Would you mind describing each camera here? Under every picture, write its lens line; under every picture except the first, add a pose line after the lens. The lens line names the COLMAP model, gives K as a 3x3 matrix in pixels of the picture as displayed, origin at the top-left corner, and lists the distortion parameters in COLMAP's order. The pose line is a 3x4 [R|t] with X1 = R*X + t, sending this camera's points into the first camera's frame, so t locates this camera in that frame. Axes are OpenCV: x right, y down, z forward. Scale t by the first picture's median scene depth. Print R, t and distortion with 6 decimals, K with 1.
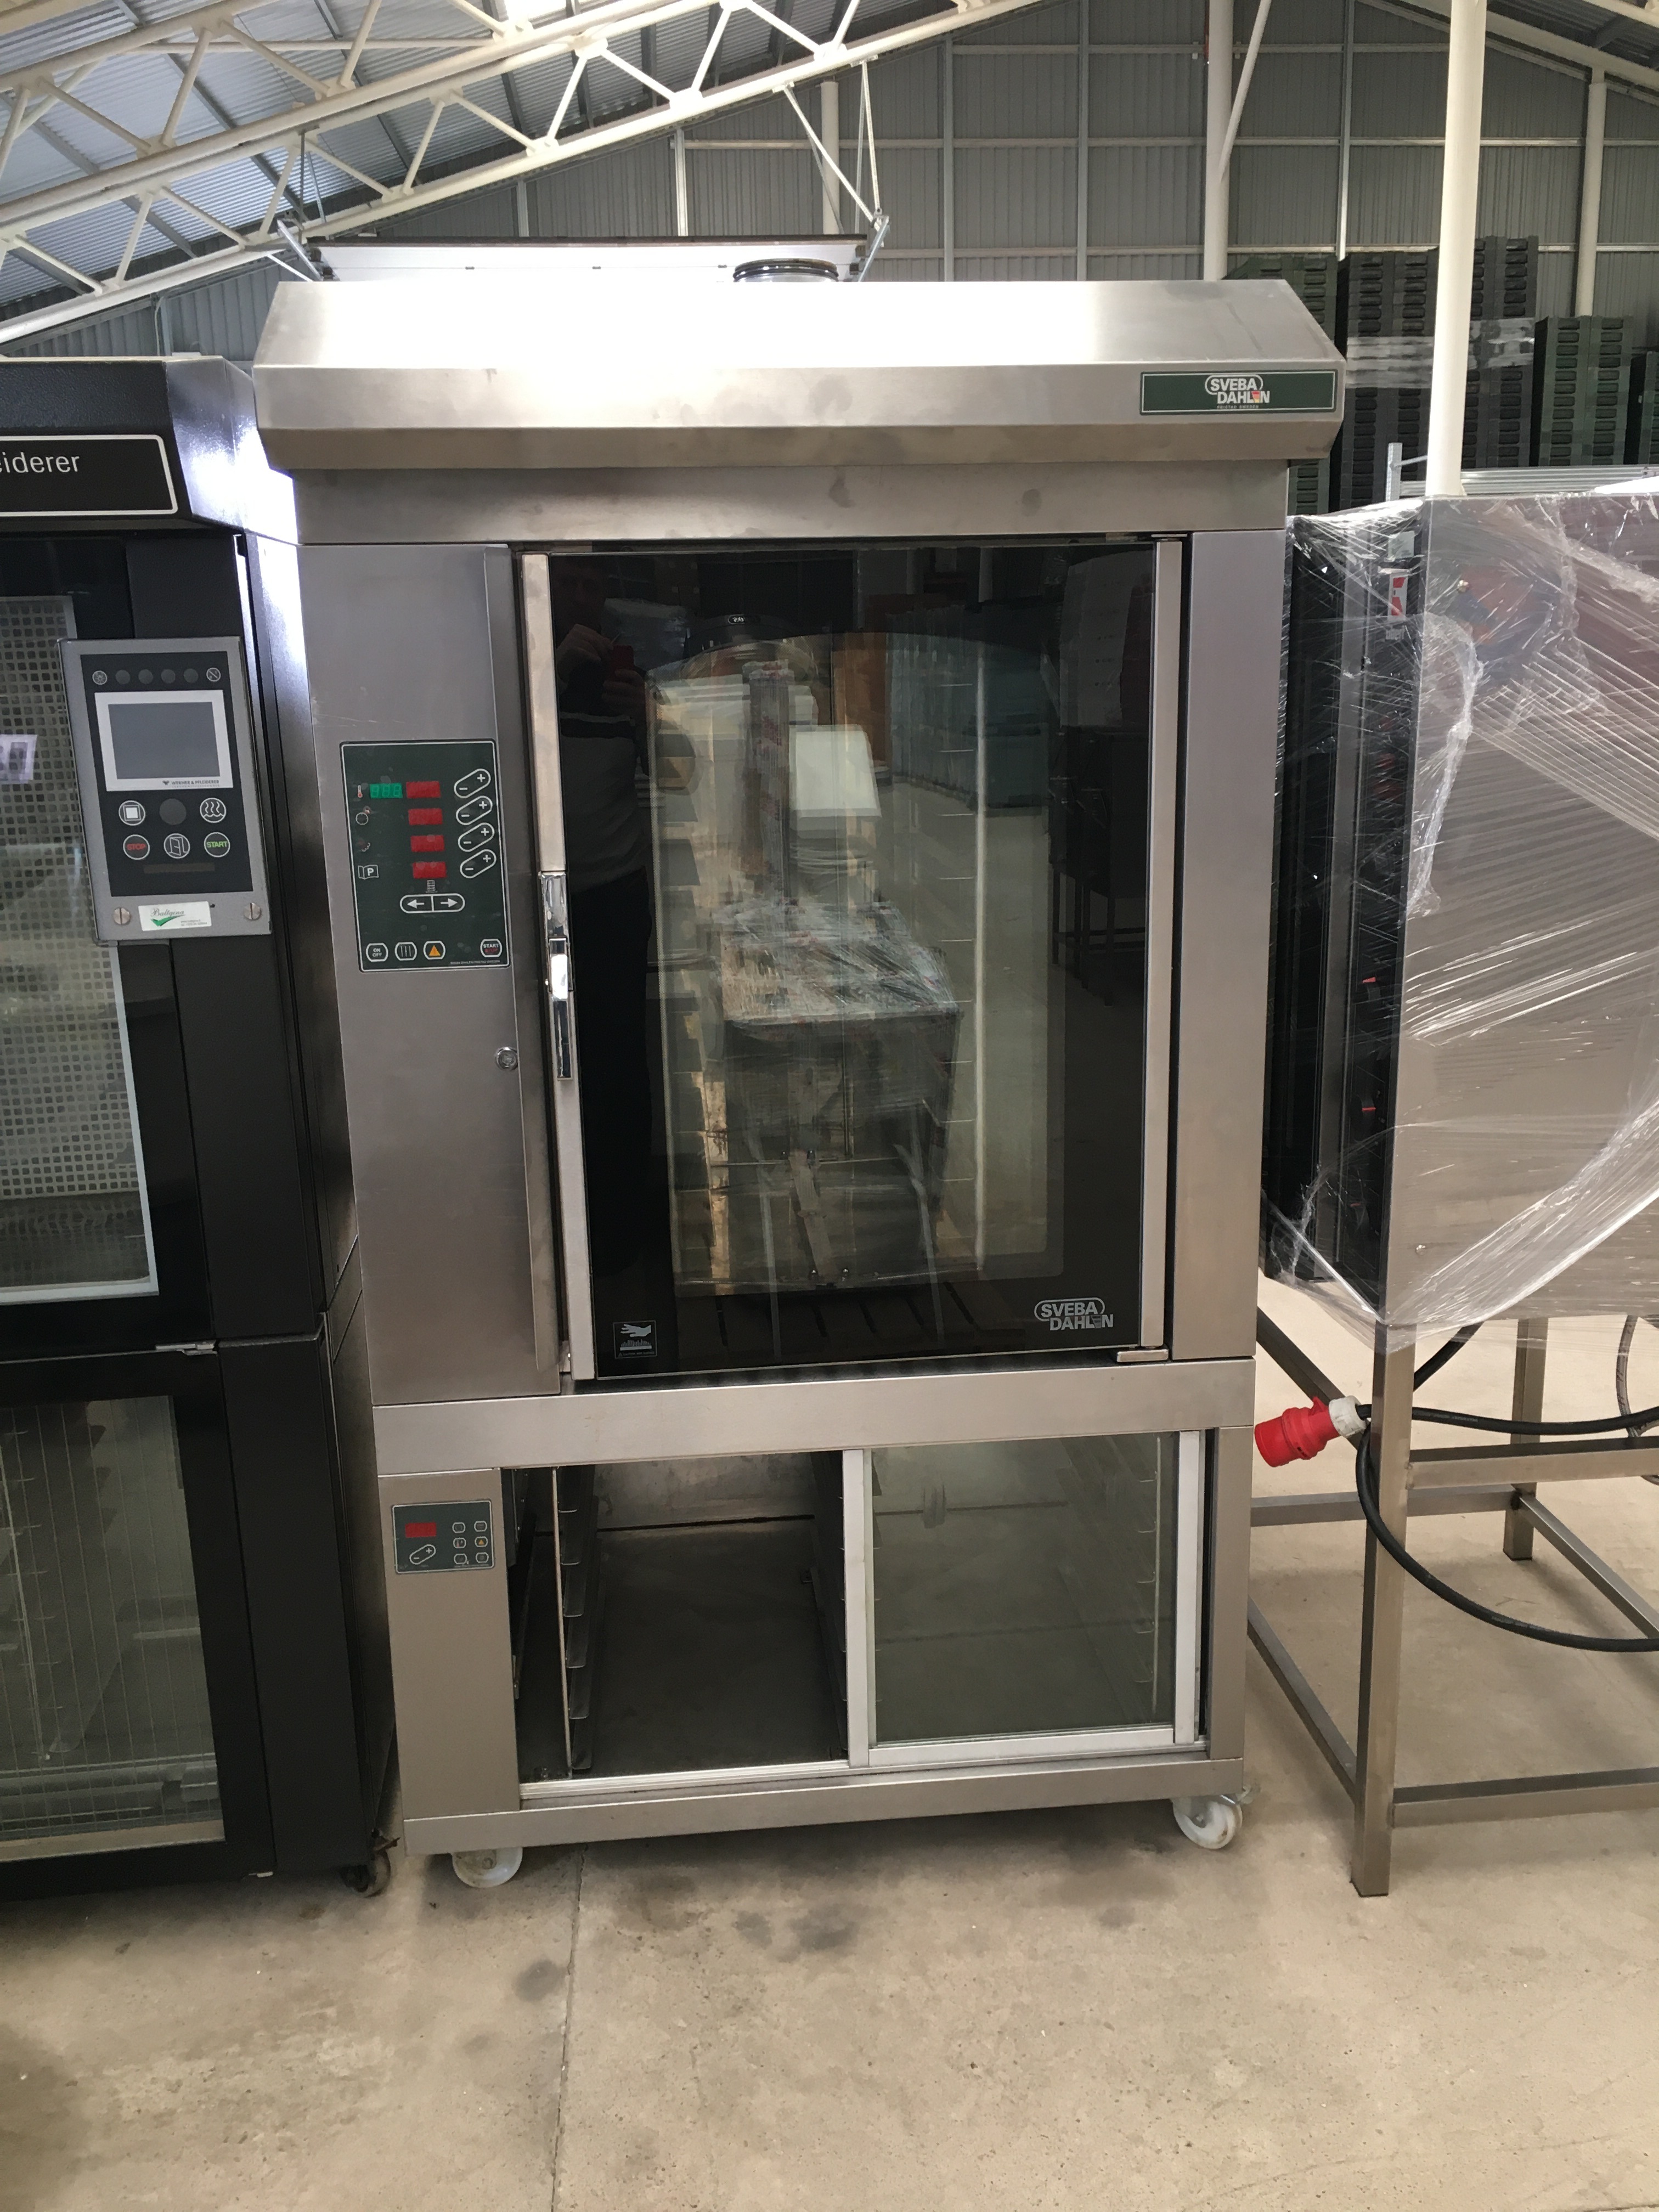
lens RADIAL K [[1897.3, 0, 832.6], [0, 1897.3, 1115.7], [0, 0, 1]] dist [0.096641, -0.149079]
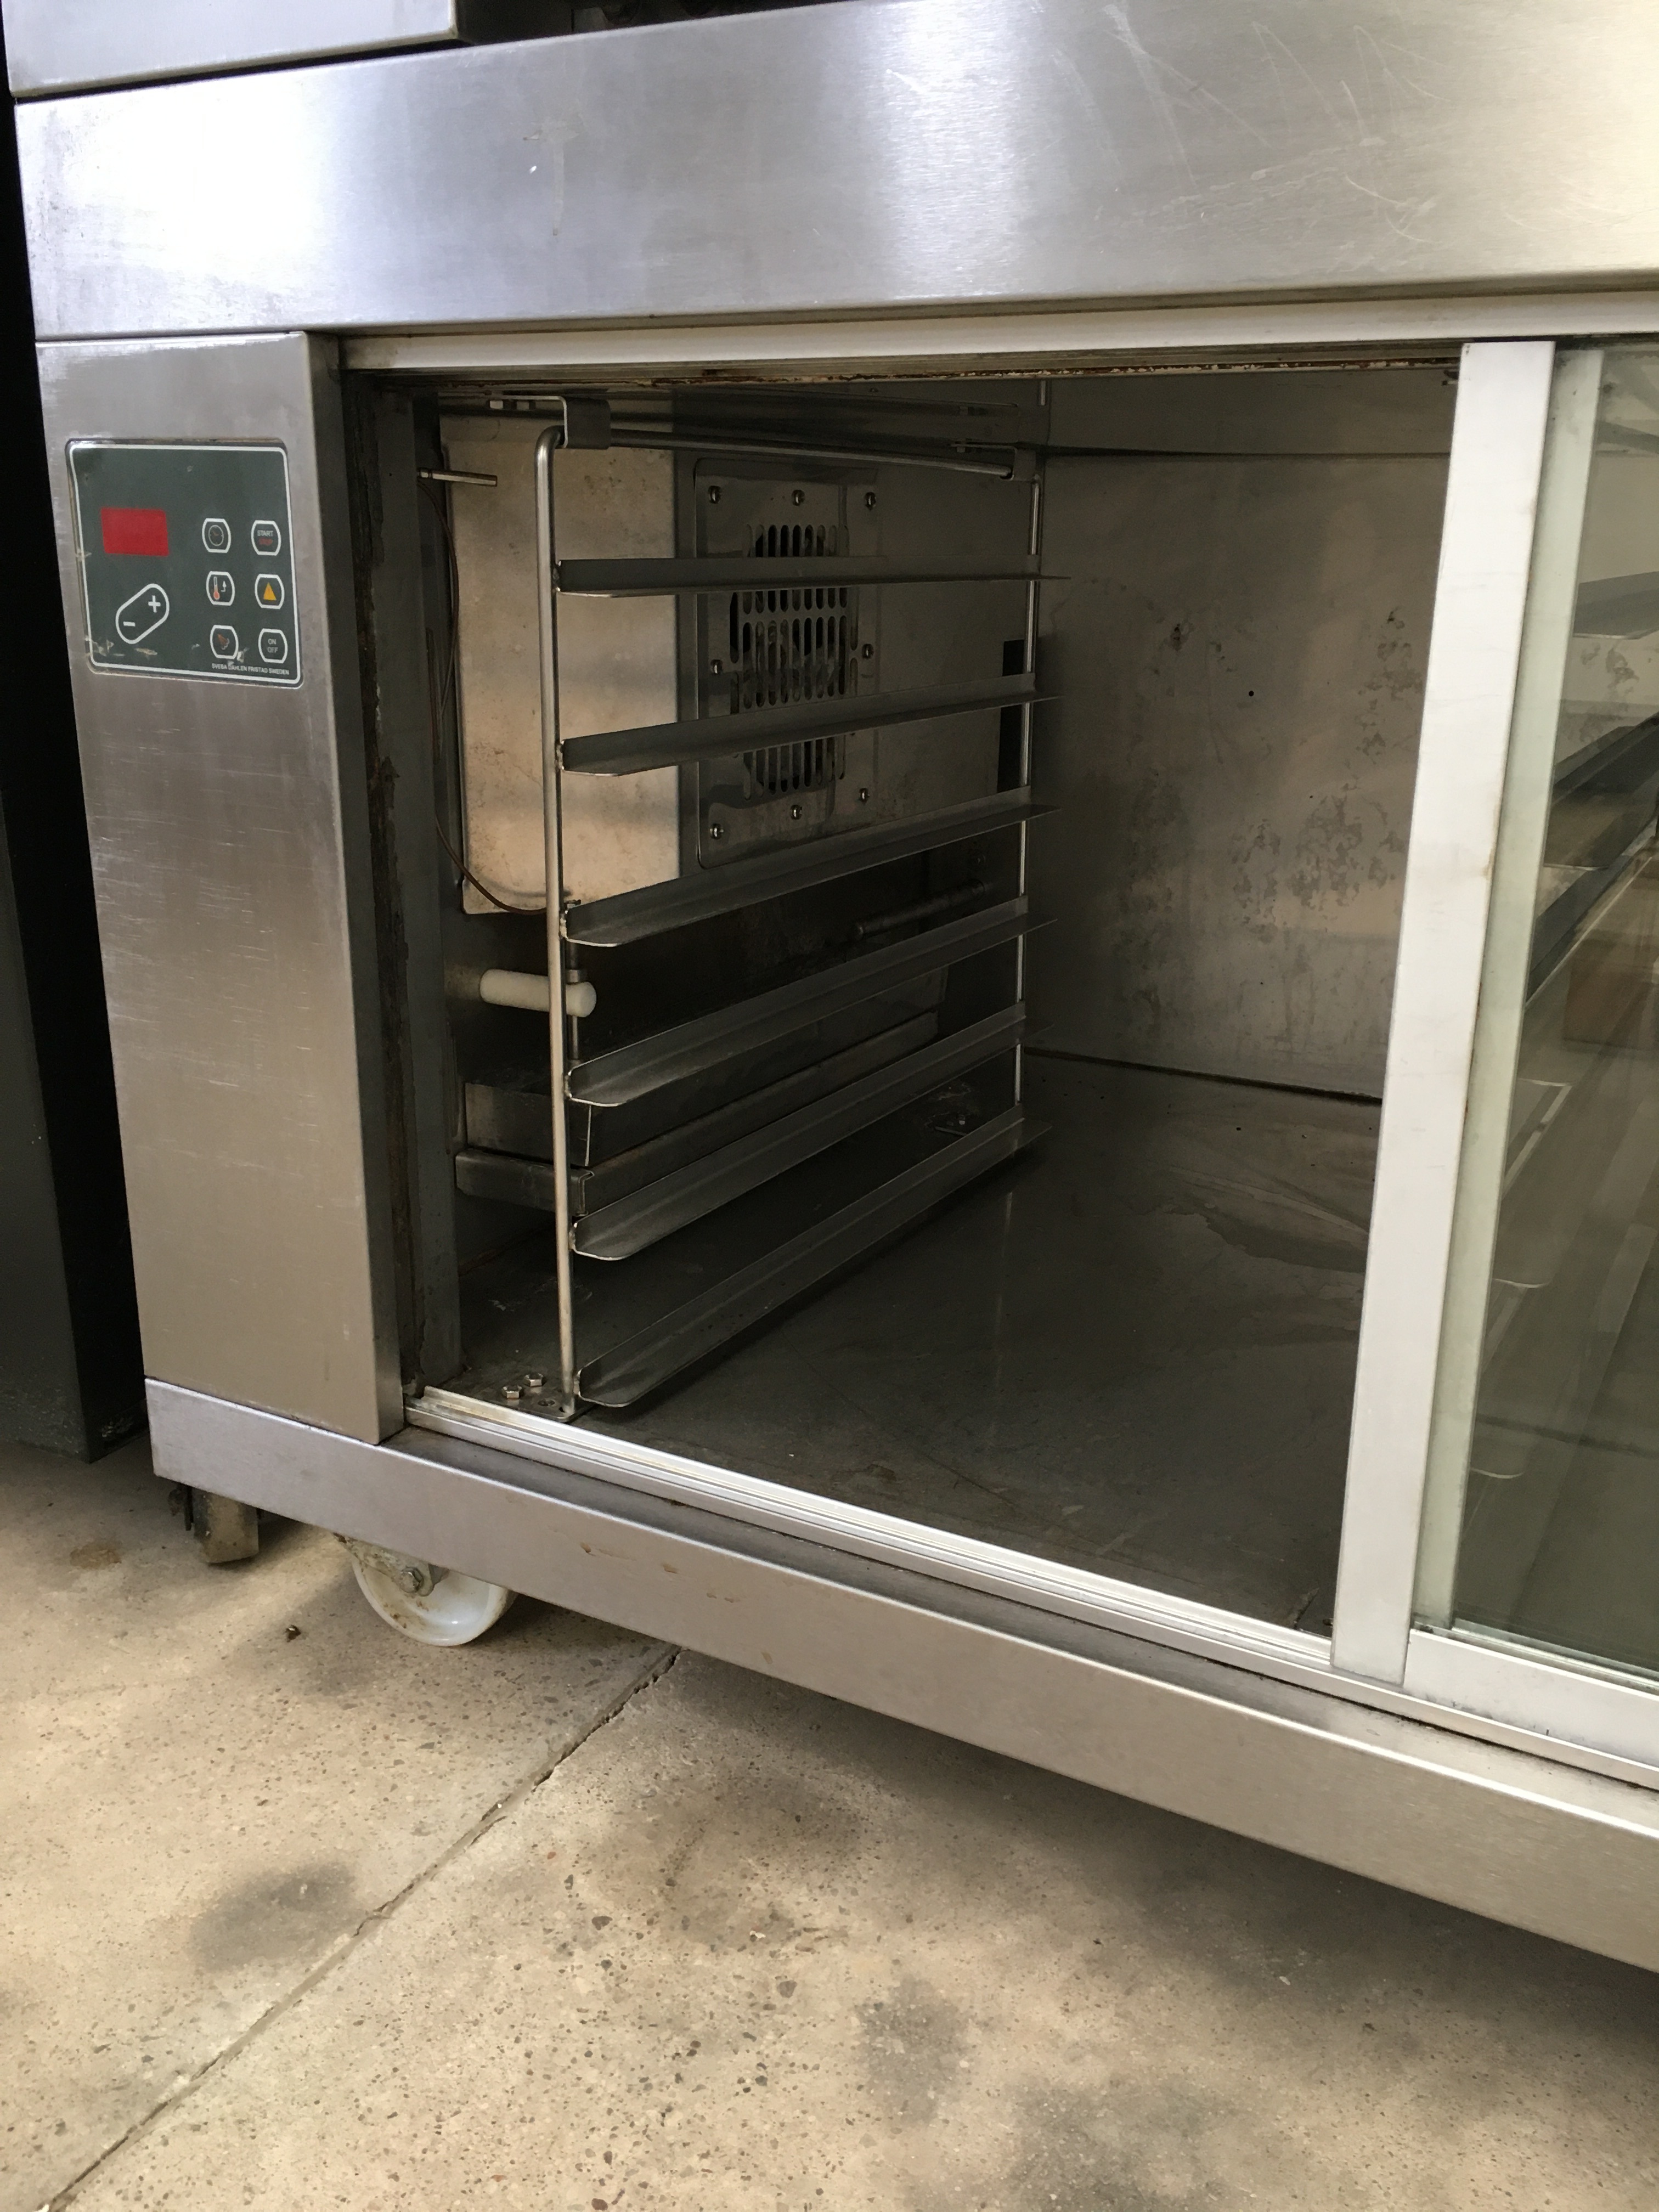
lens RADIAL K [[1897.3, 0, 832.6], [0, 1897.3, 1115.7], [0, 0, 1]] dist [0.096641, -0.149079]
pose [[0.828450, 0.193227, -0.525674, 0.084590], [-0.161695, 0.981150, 0.105824, 0.259592], [0.536214, -0.002671, 0.844078, 0.772331]]
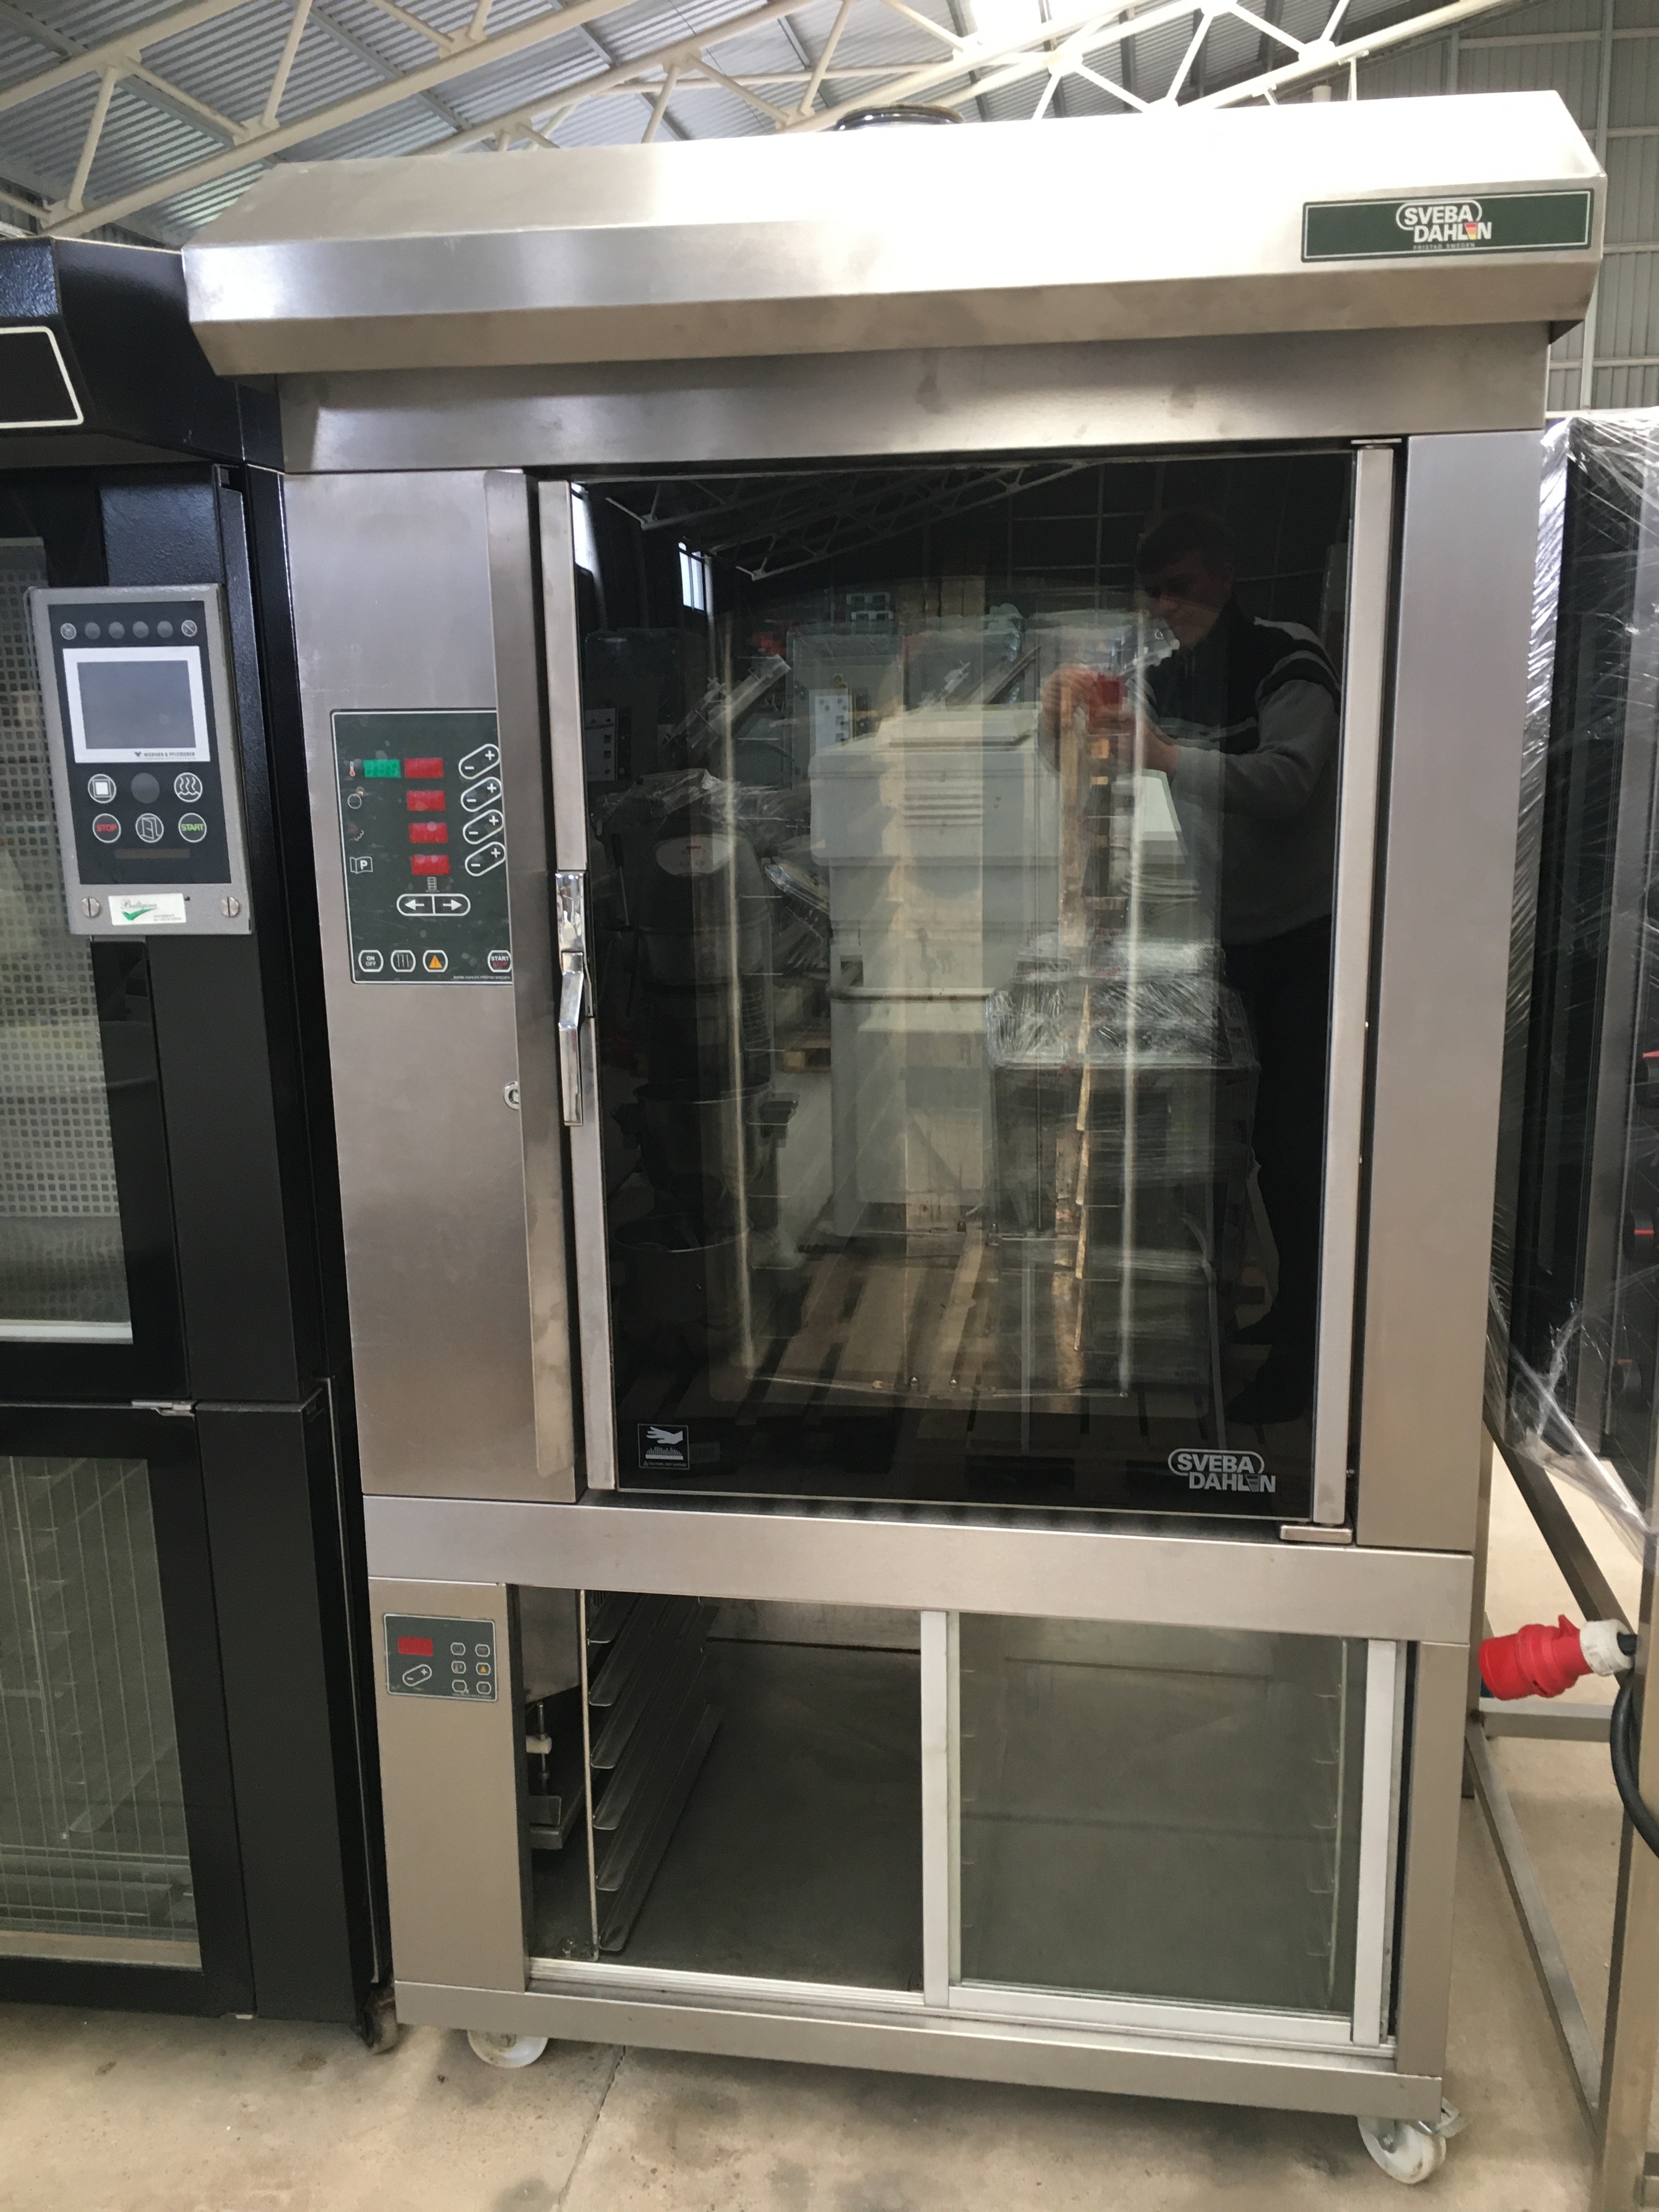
lens RADIAL K [[1897.3, 0, 832.6], [0, 1897.3, 1115.7], [0, 0, 1]] dist [0.096641, -0.149079]
pose [[0.968892, 0.058952, -0.240359, 0.151588], [-0.063620, 0.997906, -0.011703, -0.018875], [0.239166, 0.026631, 0.970613, 0.214536]]
